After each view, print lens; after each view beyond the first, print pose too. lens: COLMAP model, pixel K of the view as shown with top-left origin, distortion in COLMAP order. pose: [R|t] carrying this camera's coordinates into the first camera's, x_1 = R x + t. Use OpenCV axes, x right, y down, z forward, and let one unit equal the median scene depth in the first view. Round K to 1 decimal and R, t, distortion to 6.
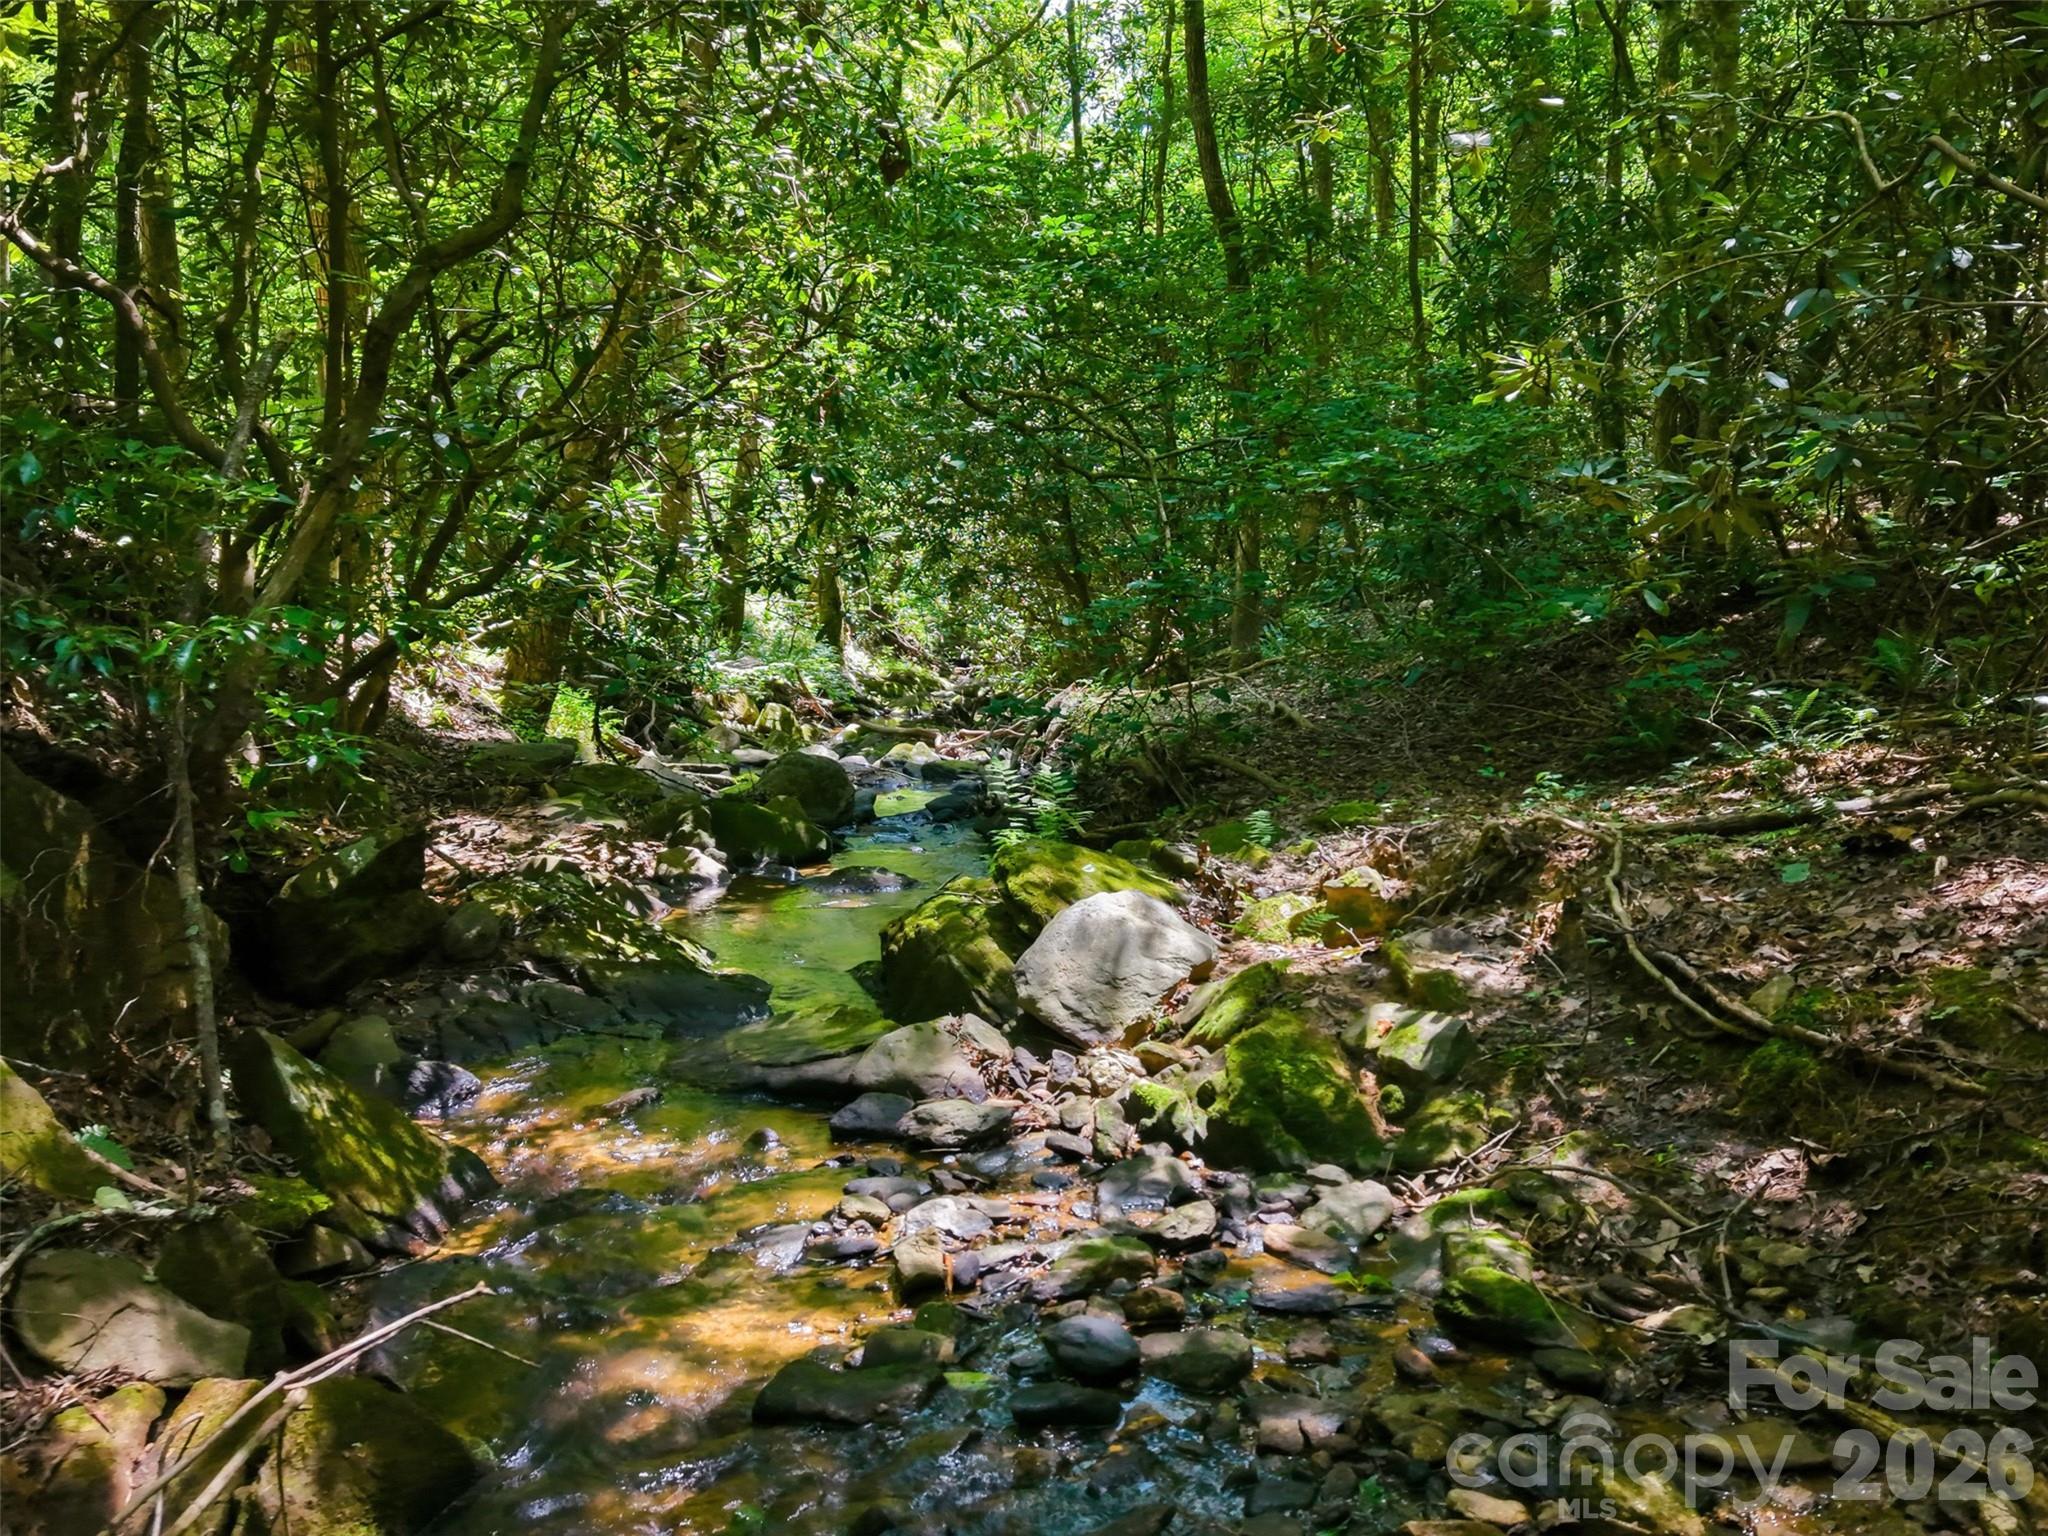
lens RADIAL K [[1438.6, 0, 1023.6], [0, 1438.6, 765.8], [0, 0, 1]] dist [-0.003198, -0.024758]
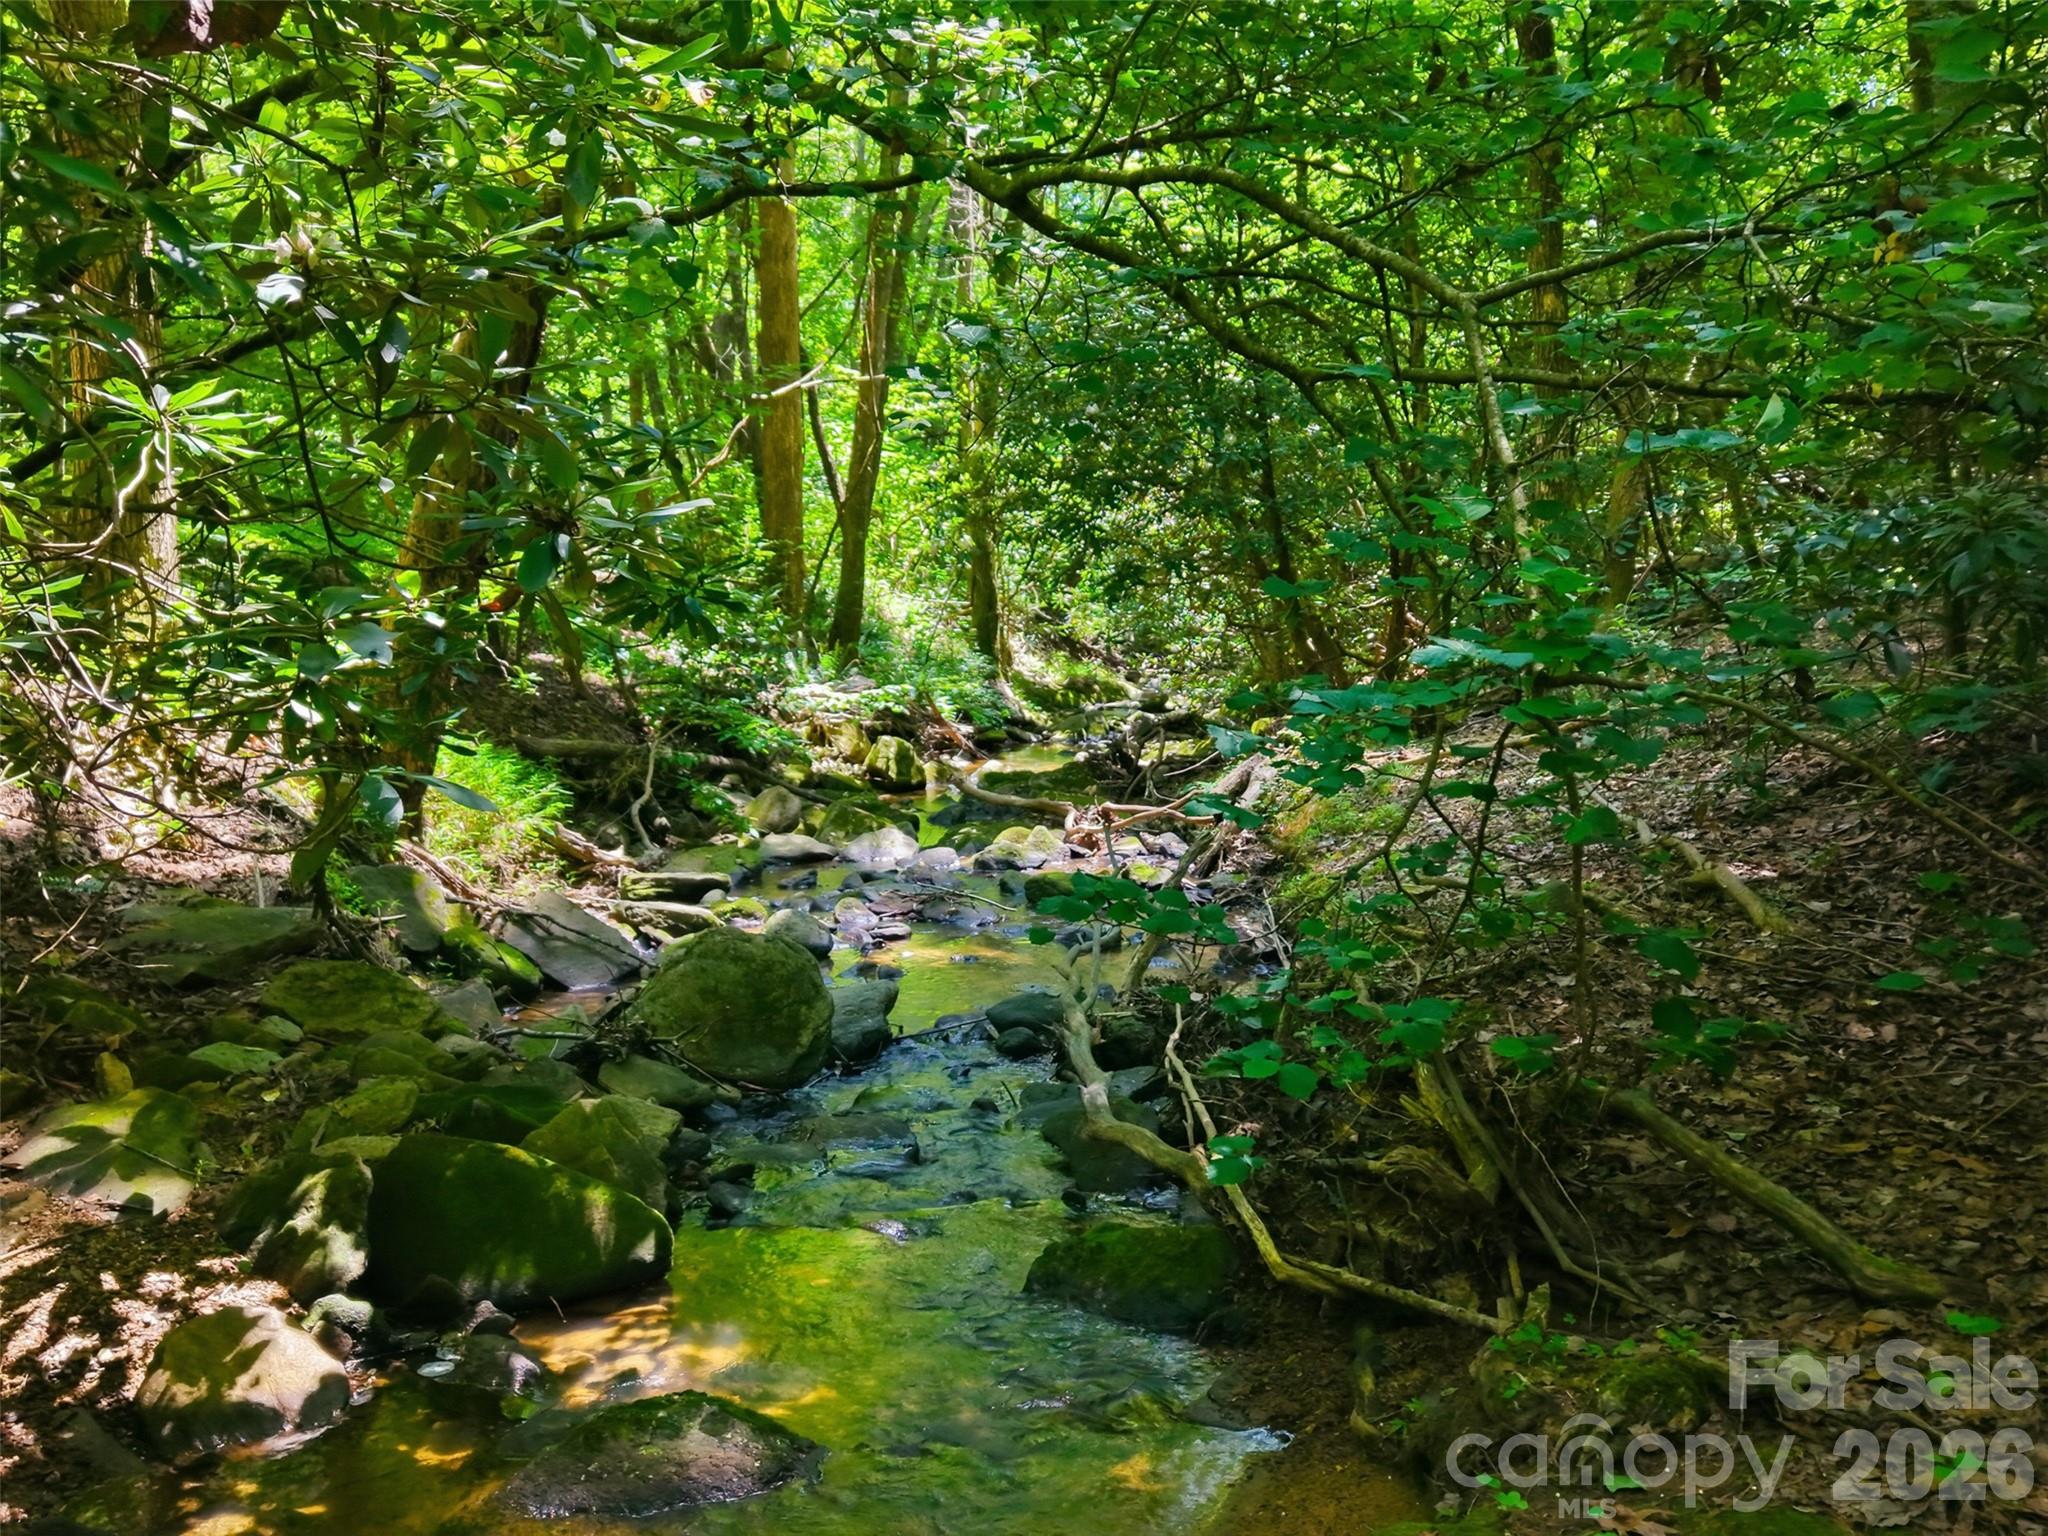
lens RADIAL K [[1438.6, 0, 1028.2], [0, 1438.6, 770.4], [0, 0, 1]] dist [-0.003198, -0.024758]
pose [[0.990596, 0.010919, -0.136383, 0.009378], [-0.009543, 0.999897, 0.010742, -0.034186], [0.136486, -0.009339, 0.990598, 0.232870]]
